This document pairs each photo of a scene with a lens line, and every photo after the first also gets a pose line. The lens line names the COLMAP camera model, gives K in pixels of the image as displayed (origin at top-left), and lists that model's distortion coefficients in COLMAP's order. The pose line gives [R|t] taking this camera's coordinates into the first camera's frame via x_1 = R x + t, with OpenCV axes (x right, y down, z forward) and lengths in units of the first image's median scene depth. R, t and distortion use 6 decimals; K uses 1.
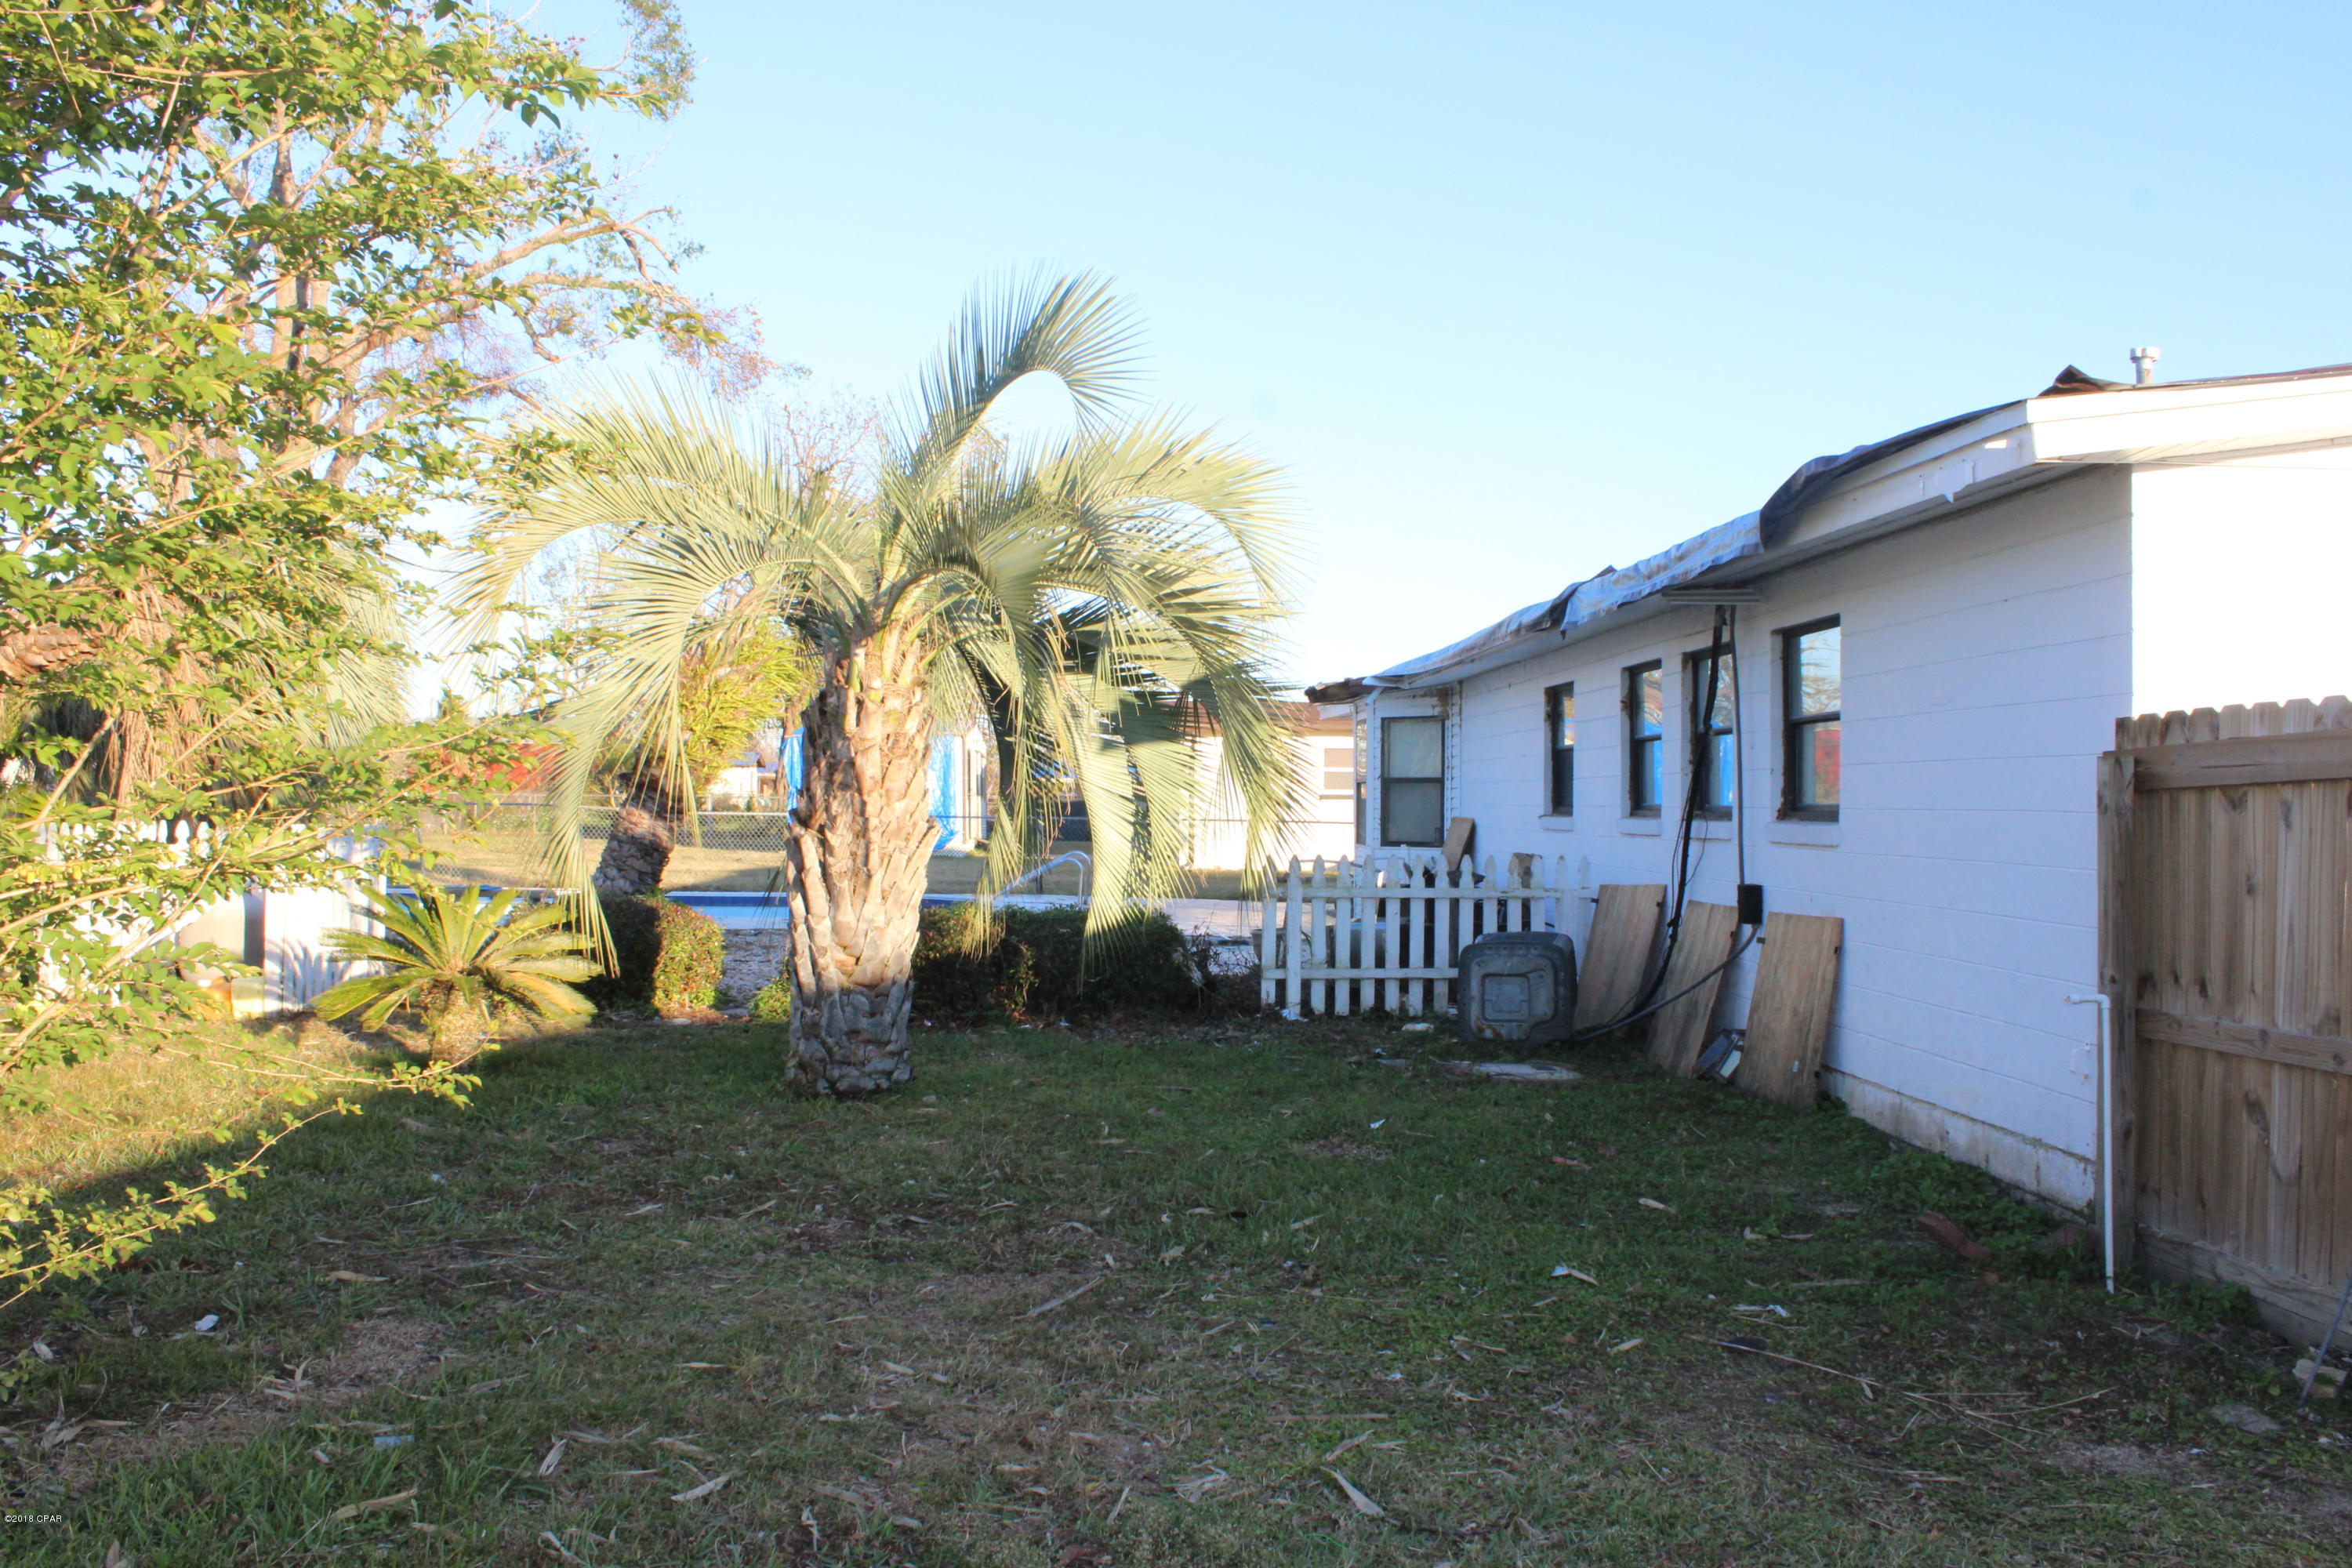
lens RADIAL K [[1937.7, 0, 1168.6], [0, 1937.7, 803.7], [0, 0, 1]] dist [-0.165447, 0.142256]
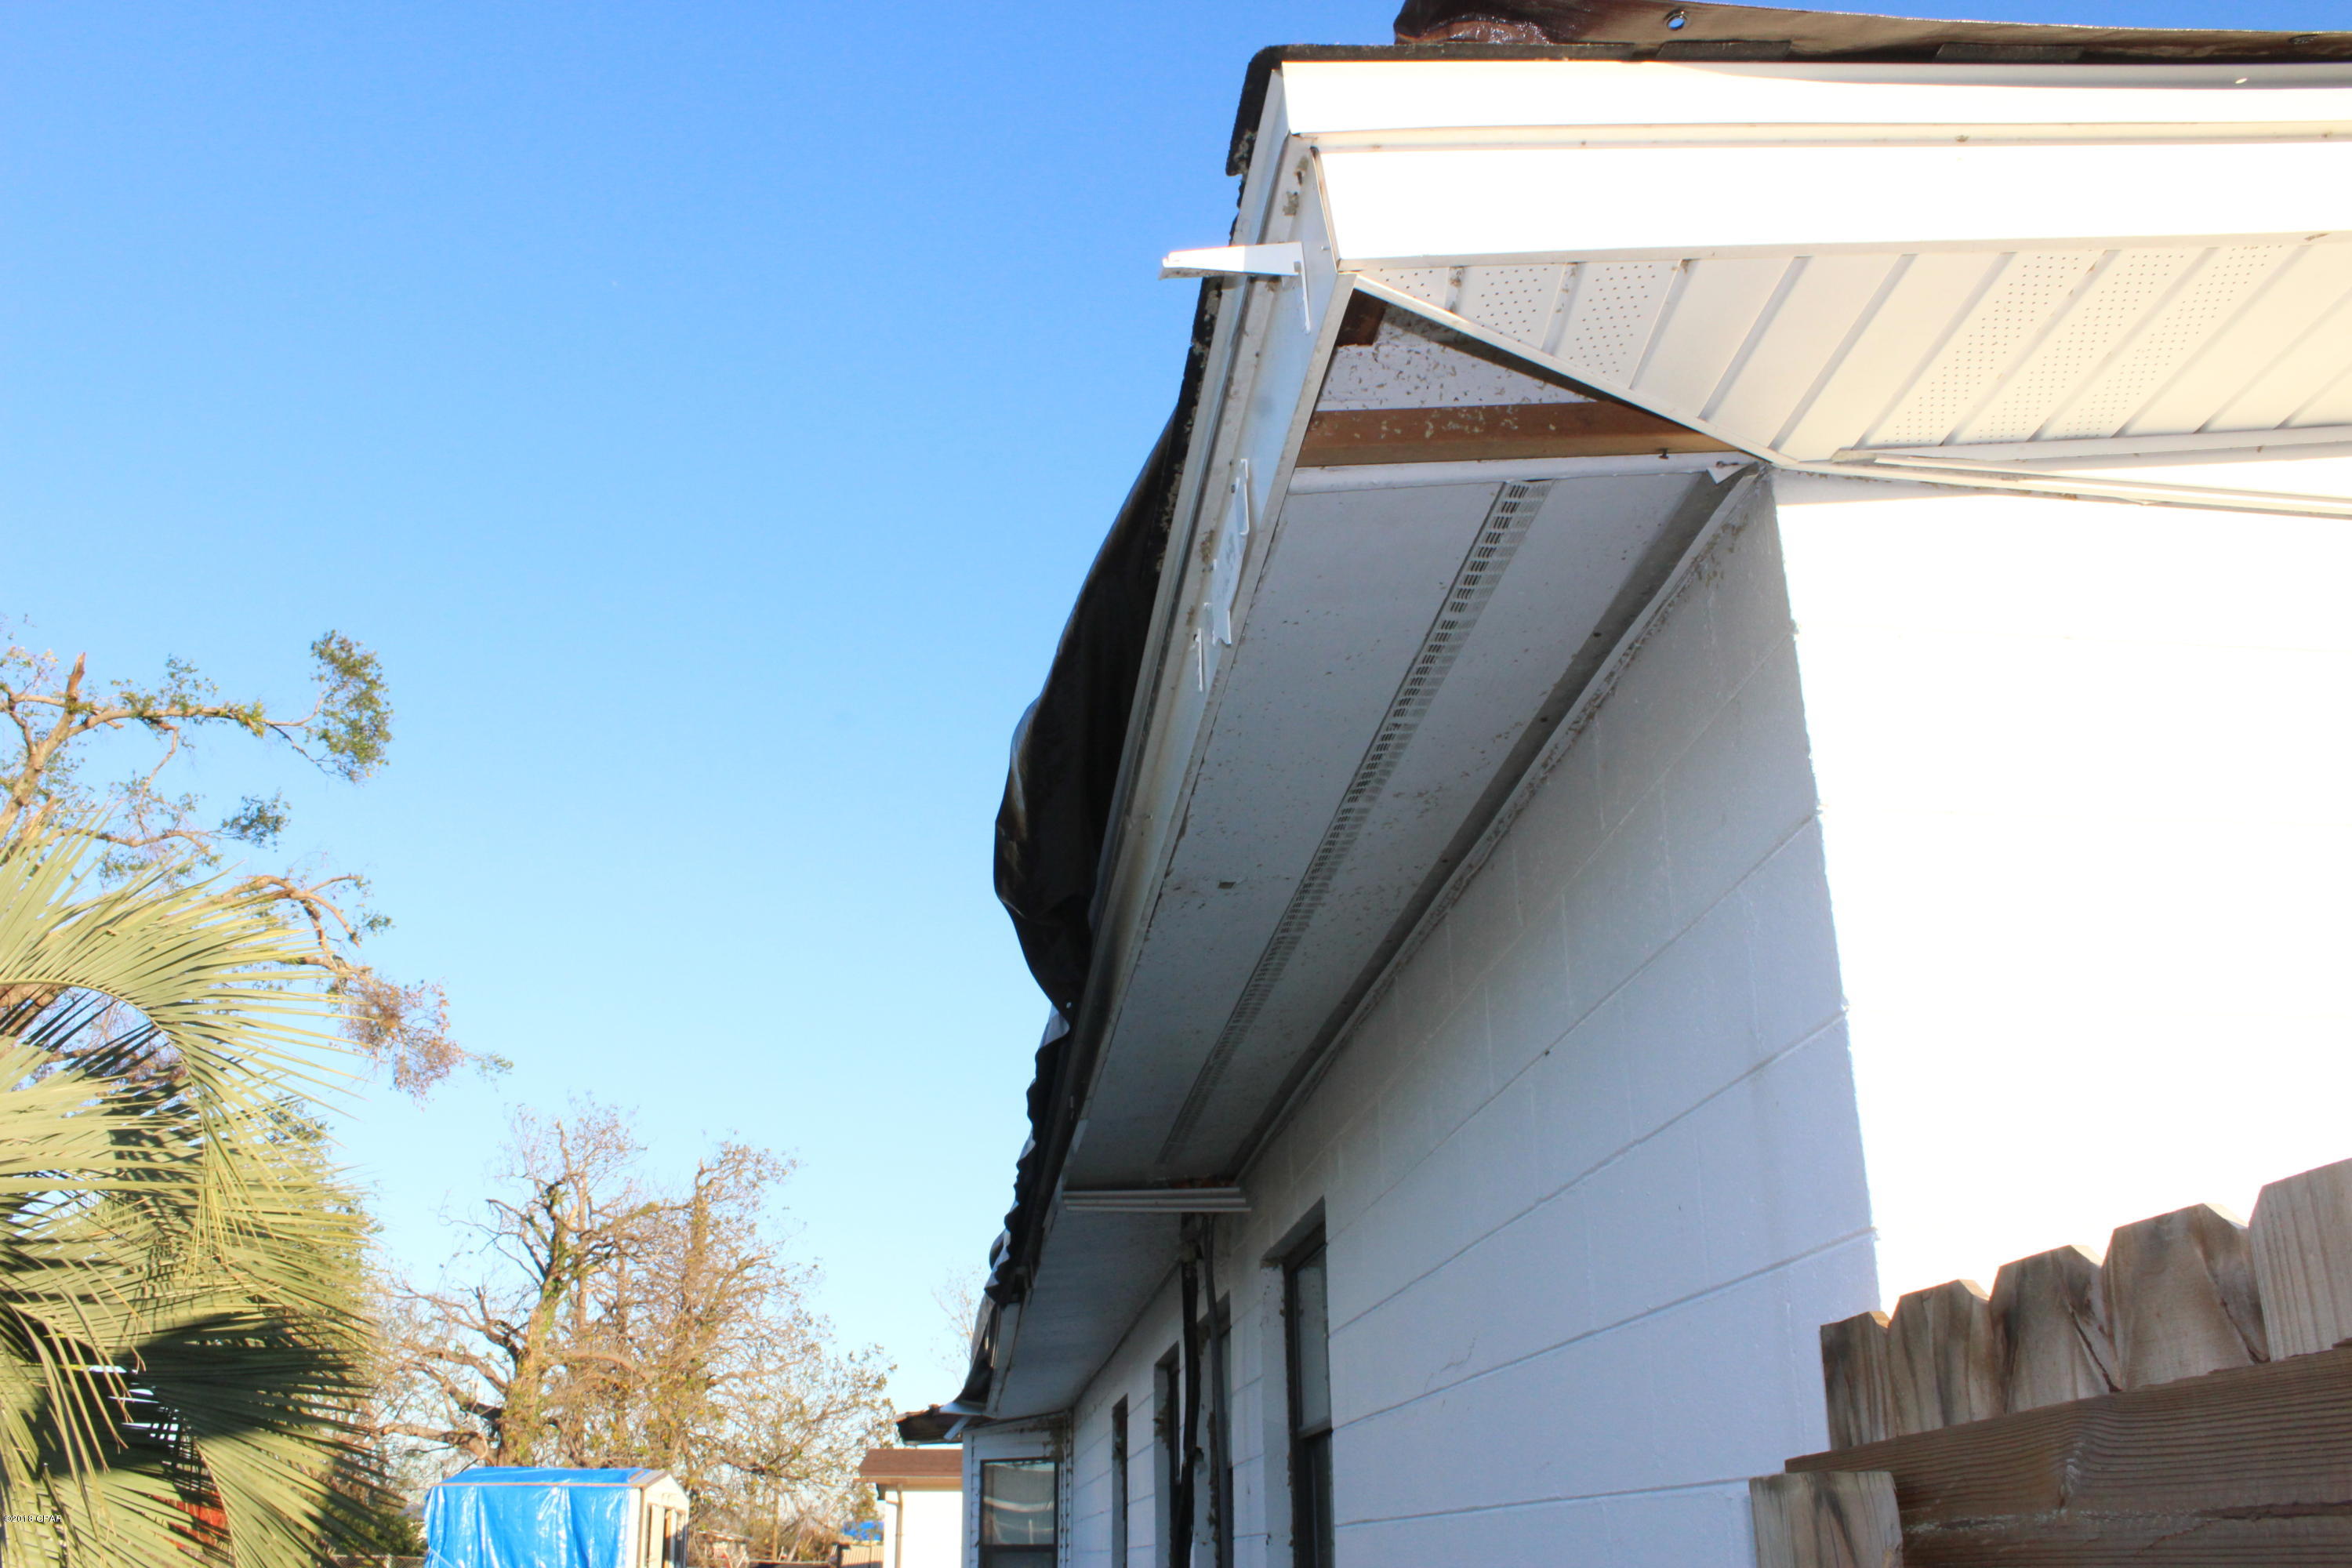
lens RADIAL K [[1937.7, 0, 1168.6], [0, 1937.7, 803.7], [0, 0, 1]] dist [-0.165447, 0.142256]
pose [[0.997426, 0.015423, 0.070019, 0.402241], [0.011914, 0.927357, -0.373988, -0.016037], [-0.070700, 0.373859, 0.924787, 0.749118]]
